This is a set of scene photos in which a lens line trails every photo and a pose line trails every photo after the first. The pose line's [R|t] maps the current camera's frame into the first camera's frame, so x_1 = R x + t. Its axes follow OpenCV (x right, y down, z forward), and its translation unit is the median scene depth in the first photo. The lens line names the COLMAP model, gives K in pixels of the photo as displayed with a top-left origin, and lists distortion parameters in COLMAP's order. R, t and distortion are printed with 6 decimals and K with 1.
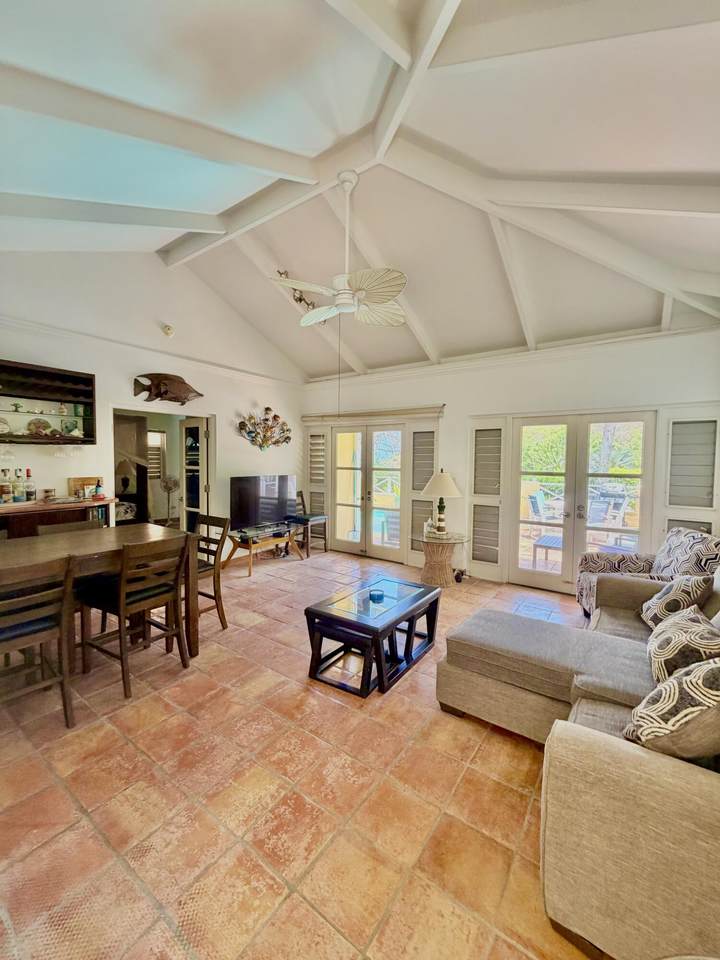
lens RADIAL K [[383.7, 0, 361.1], [0, 383.7, 477.6], [0, 0, 1]] dist [-0.003186, -0.000017]
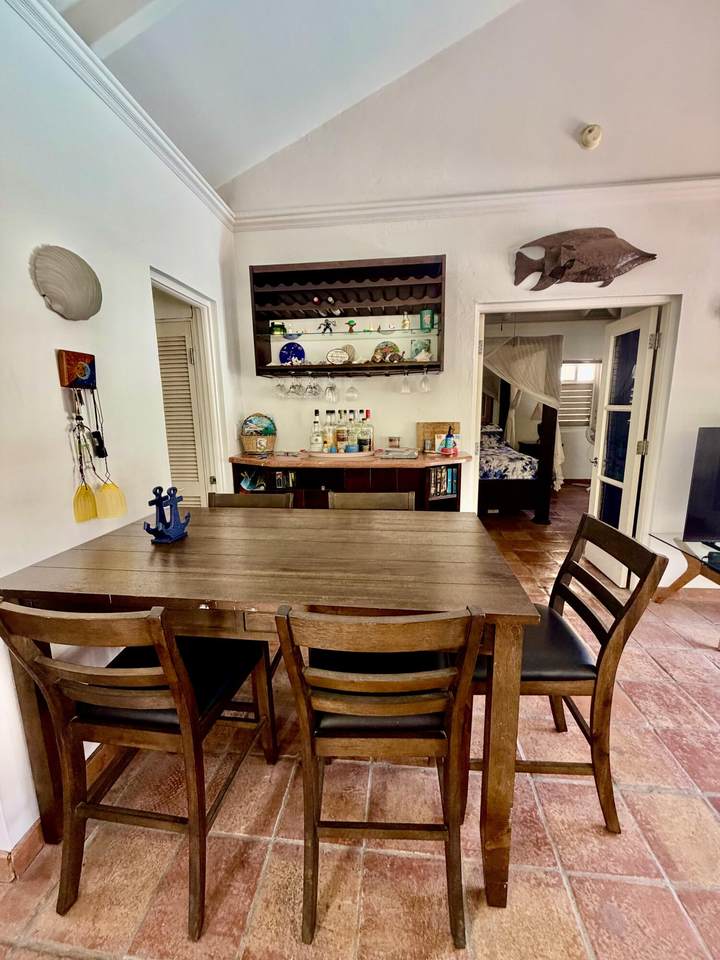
lens RADIAL K [[383.7, 0, 361.9], [0, 383.7, 474.8], [0, 0, 1]] dist [-0.003186, -0.000017]
pose [[0.486376, 0.136834, -0.862969, -0.178990], [-0.020842, 0.989197, 0.145103, -0.004904], [0.873501, -0.052588, 0.483973, 0.561636]]
